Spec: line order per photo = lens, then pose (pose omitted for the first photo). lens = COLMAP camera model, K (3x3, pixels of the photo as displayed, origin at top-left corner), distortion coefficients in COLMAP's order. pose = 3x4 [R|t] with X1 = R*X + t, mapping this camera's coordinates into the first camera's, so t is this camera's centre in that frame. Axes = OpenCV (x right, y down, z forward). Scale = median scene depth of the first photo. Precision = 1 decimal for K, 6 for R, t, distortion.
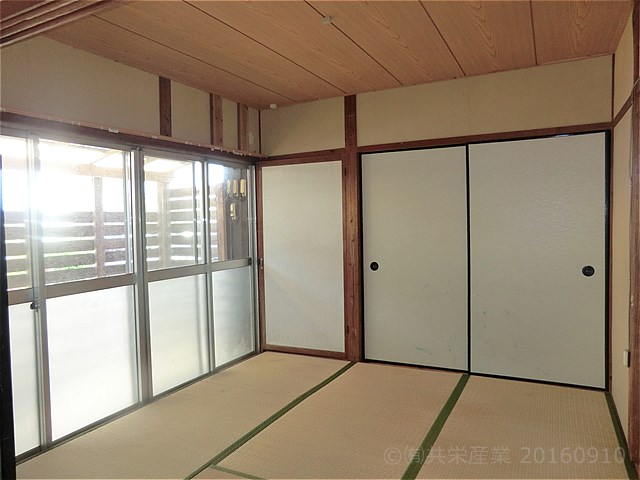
lens RADIAL K [[465.8, 0, 320.0], [0, 465.8, 240.0], [0, 0, 1]] dist [-0.102565, 0.129572]
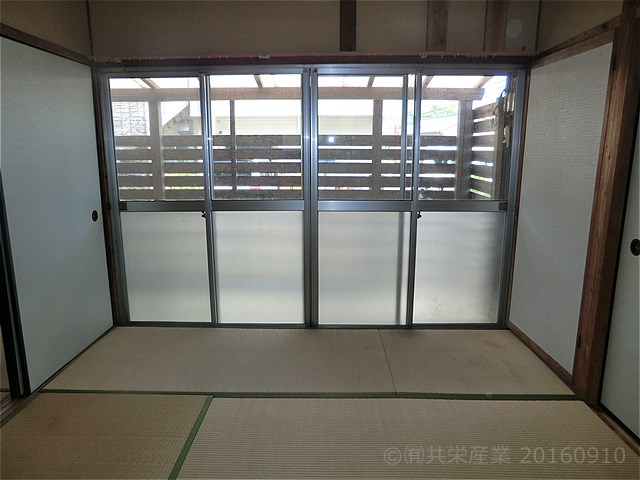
lens RADIAL K [[465.8, 0, 320.0], [0, 465.8, 240.0], [0, 0, 1]] dist [-0.102565, 0.129572]
pose [[0.444363, 0.202607, -0.872635, 0.399366], [-0.048173, 0.978084, 0.202560, -0.038360], [0.894551, -0.047973, 0.444385, 0.449940]]
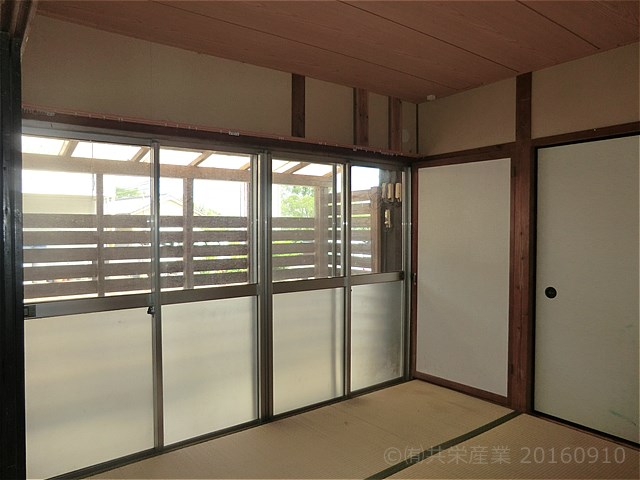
lens RADIAL K [[465.8, 0, 320.0], [0, 465.8, 240.0], [0, 0, 1]] dist [-0.102565, 0.129572]
pose [[0.904481, 0.032158, -0.425300, 0.089249], [-0.036416, 0.999335, -0.001883, -0.015401], [0.424956, 0.017191, 0.905051, 0.146314]]
